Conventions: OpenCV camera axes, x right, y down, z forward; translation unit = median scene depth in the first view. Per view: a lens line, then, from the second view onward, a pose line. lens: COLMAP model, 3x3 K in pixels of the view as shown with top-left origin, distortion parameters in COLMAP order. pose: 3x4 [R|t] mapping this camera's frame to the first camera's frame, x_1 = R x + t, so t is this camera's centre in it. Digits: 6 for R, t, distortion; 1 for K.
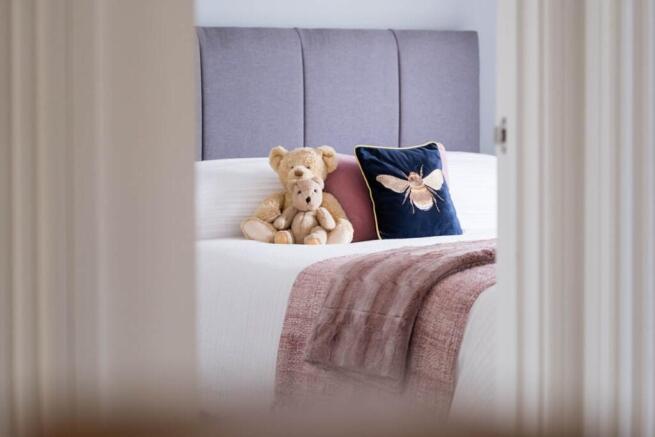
lens RADIAL K [[1755.2, 0, 327.5], [0, 1755.2, 218.5], [0, 0, 1]] dist [0.012258, -0.008389]
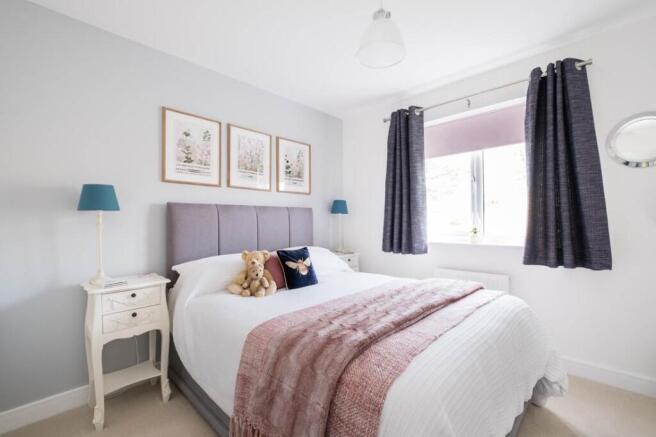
lens RADIAL K [[282.8, 0, 328.0], [0, 282.8, 218.5], [0, 0, 1]] dist [-0.001752, -0.000124]
pose [[0.976977, -0.001861, 0.213336, 0.001220], [0.020980, 0.995954, -0.087387, -0.051317], [-0.212310, 0.089851, 0.973063, 0.604612]]
